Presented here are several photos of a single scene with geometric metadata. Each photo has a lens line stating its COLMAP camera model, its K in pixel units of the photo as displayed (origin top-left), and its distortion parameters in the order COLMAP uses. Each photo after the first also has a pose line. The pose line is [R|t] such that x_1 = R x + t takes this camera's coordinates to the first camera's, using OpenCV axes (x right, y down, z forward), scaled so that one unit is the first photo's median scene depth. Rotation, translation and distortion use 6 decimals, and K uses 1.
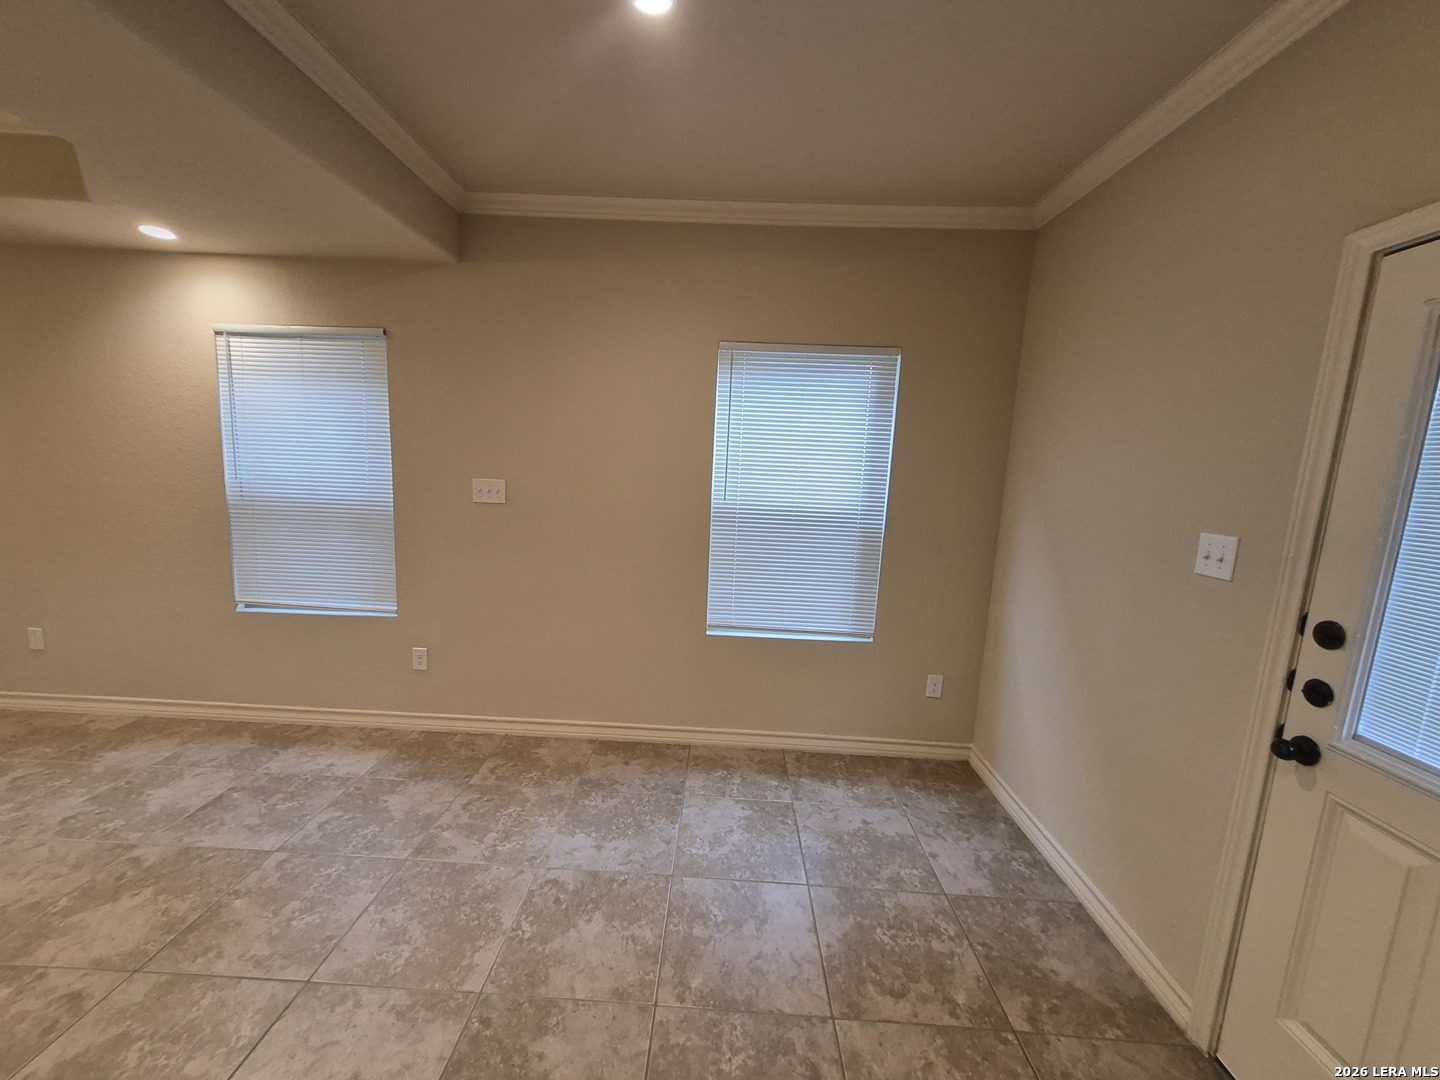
lens RADIAL K [[565.5, 0, 713.3], [0, 565.5, 541.2], [0, 0, 1]] dist [0.011272, -0.000481]
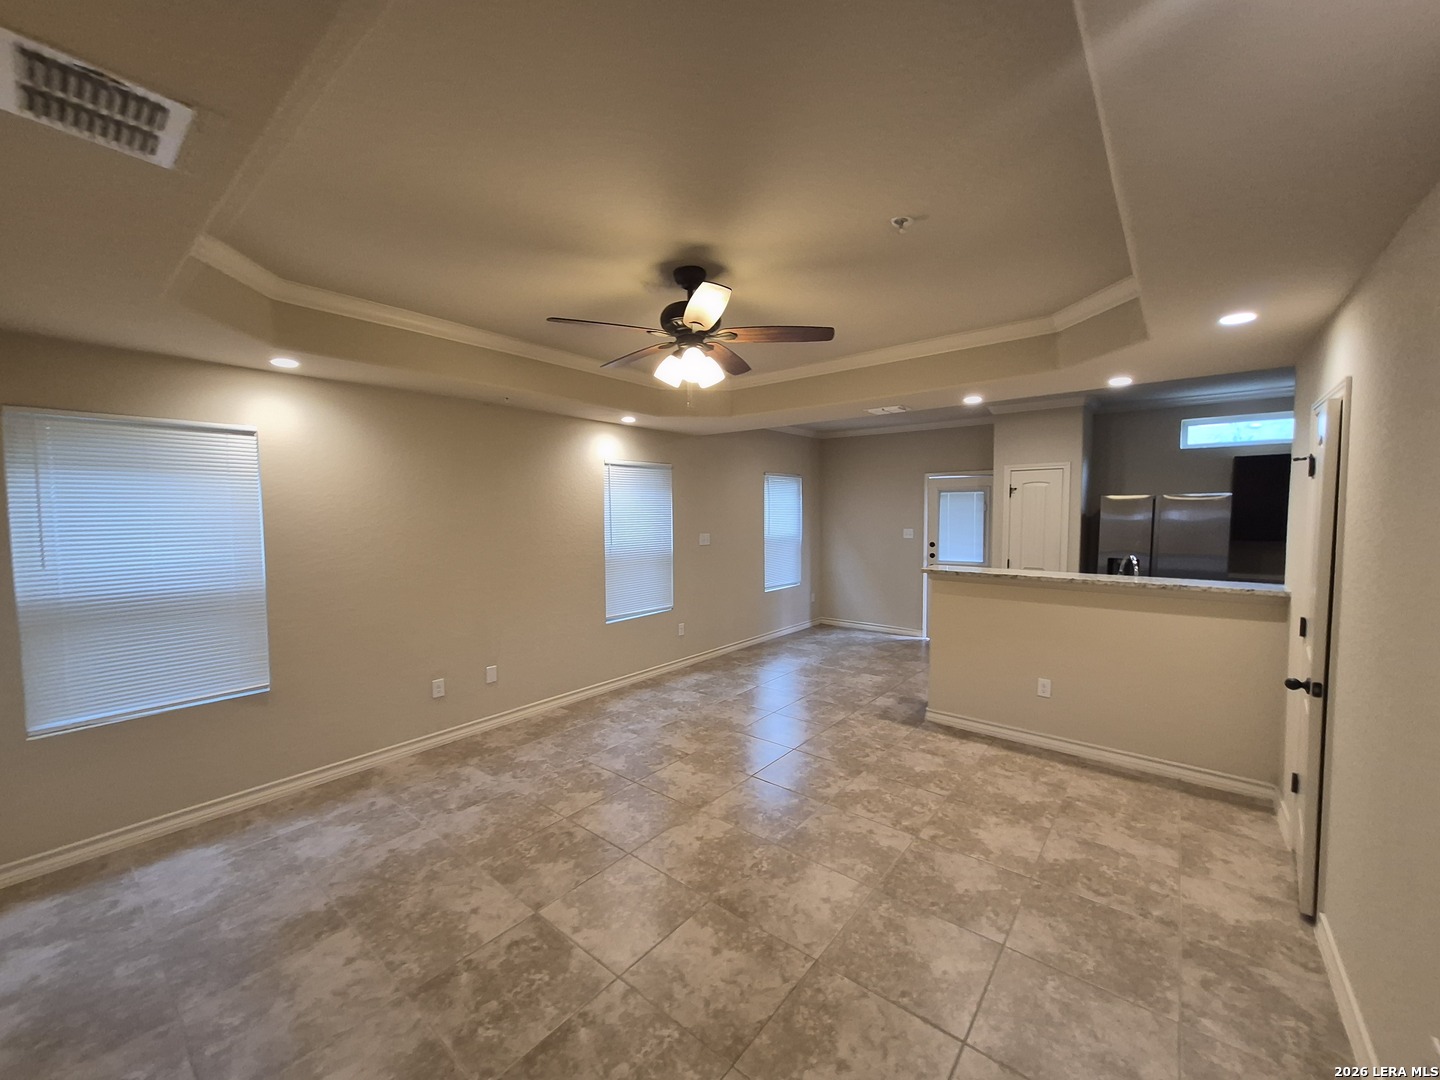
lens RADIAL K [[565.5, 0, 699.8], [0, 565.5, 547.5], [0, 0, 1]] dist [0.011272, -0.000481]
pose [[0.615841, -0.092141, 0.782464, -2.201727], [0.148335, 0.988937, -0.000293, -0.065801], [-0.773781, 0.116247, 0.622695, -0.315152]]
